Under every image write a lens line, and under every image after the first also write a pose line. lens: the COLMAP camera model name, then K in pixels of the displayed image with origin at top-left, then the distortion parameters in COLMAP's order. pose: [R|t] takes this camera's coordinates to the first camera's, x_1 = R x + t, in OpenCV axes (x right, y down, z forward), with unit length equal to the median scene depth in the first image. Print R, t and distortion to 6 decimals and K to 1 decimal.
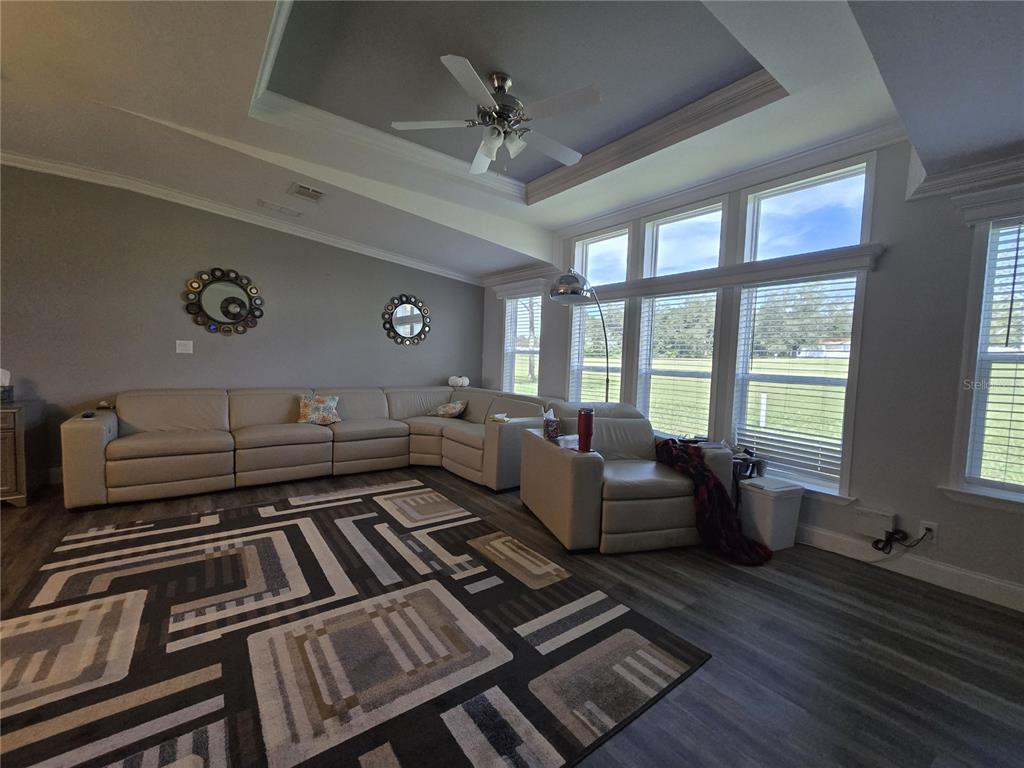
lens RADIAL K [[427.6, 0, 512.0], [0, 427.6, 384.0], [0, 0, 1]] dist [0.001407, 0.000368]
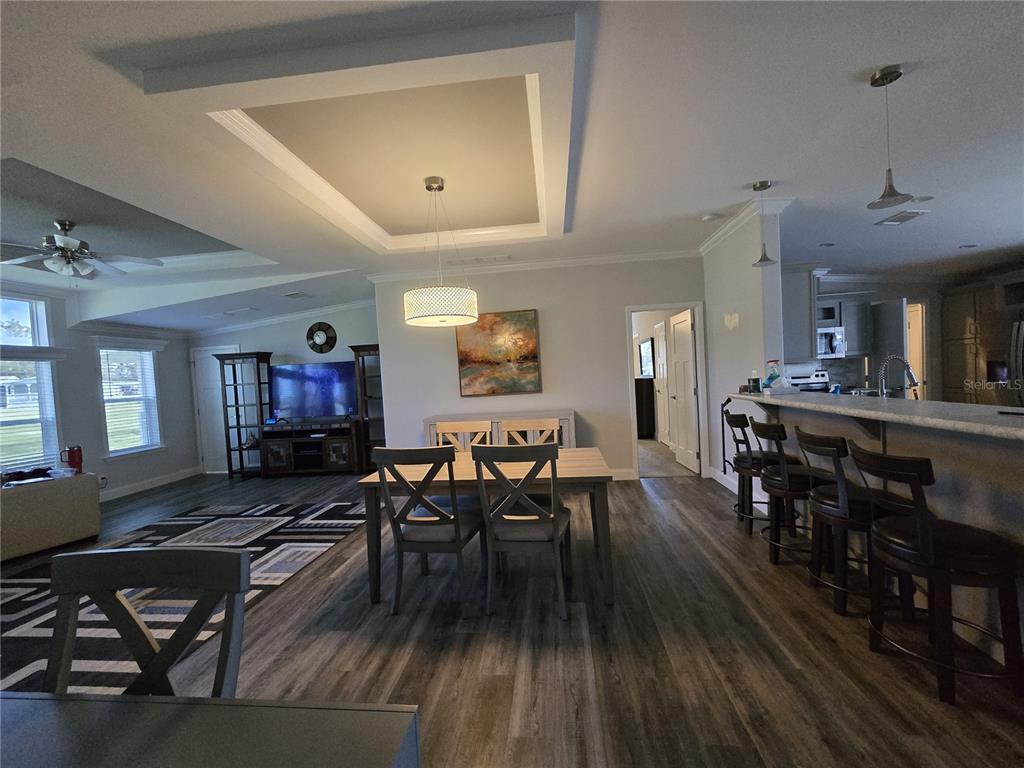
lens RADIAL K [[427.6, 0, 512.0], [0, 427.6, 384.0], [0, 0, 1]] dist [0.001407, 0.000368]
pose [[-0.722201, -0.011234, 0.691592, -1.958720], [0.068025, 0.993867, 0.087179, -0.188756], [-0.688330, 0.110006, -0.717008, 0.980406]]
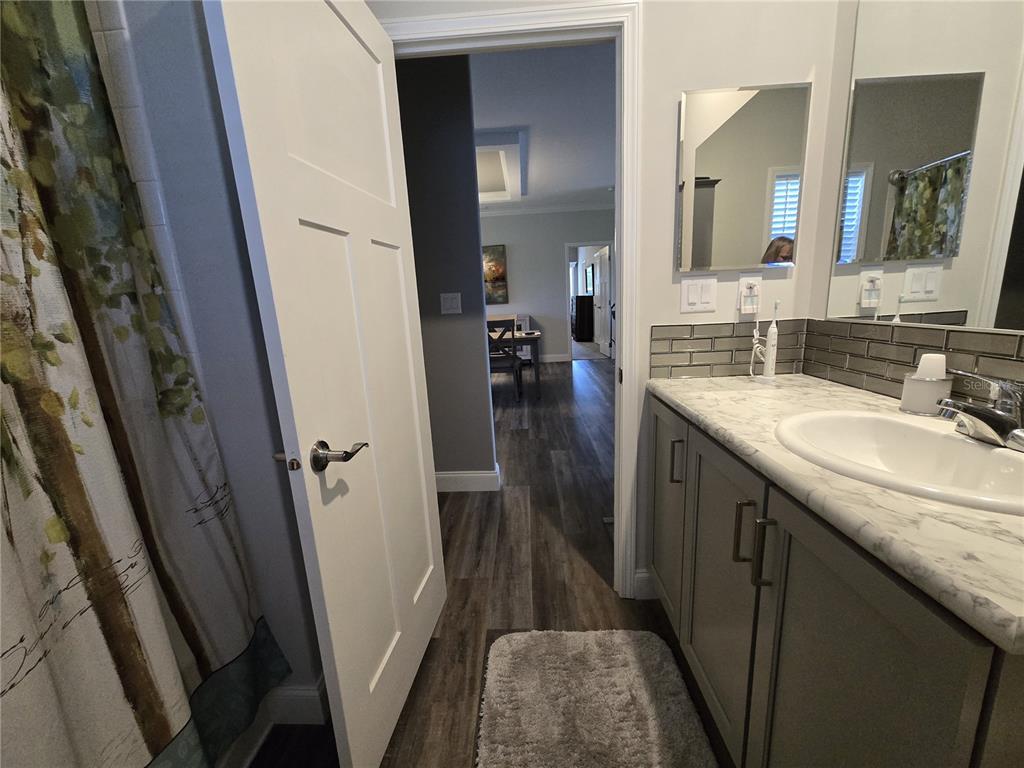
lens RADIAL K [[427.6, 0, 512.0], [0, 427.6, 384.0], [0, 0, 1]] dist [0.001407, 0.000368]
pose [[-0.769479, -0.122501, 0.626814, -2.583190], [0.059985, 0.963233, 0.261886, -0.199094], [-0.635849, 0.239115, -0.733839, 1.700586]]
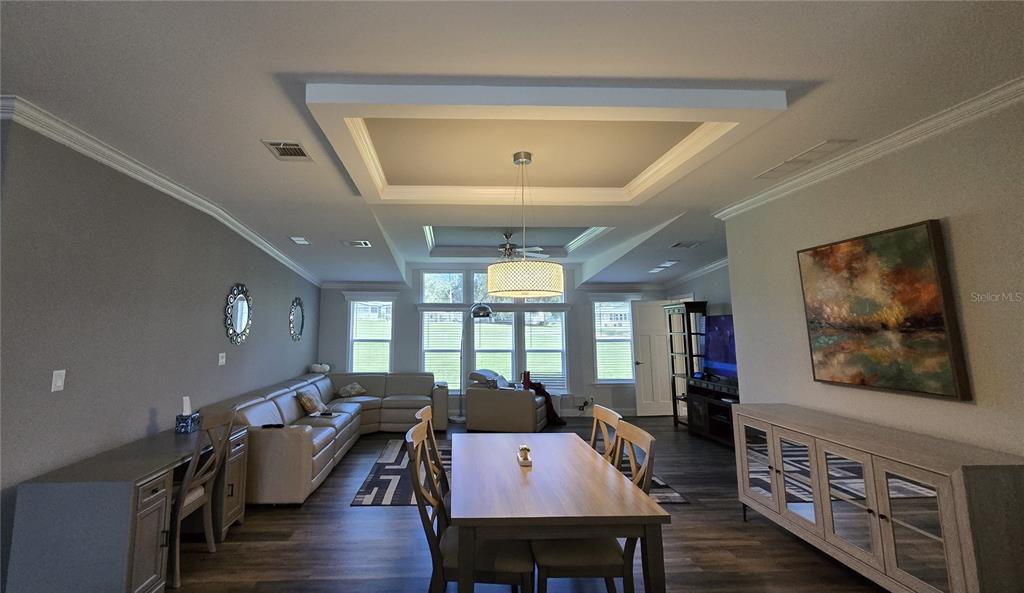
lens RADIAL K [[460.2, 0, 462.9], [0, 460.2, 268.7], [0, 0, 1]] dist [-0.001231, -0.000010]
pose [[0.583138, 0.070423, 0.809315, -2.069163], [0.064897, 0.989013, -0.132820, -0.180699], [-0.809777, 0.129974, 0.572161, -0.222389]]
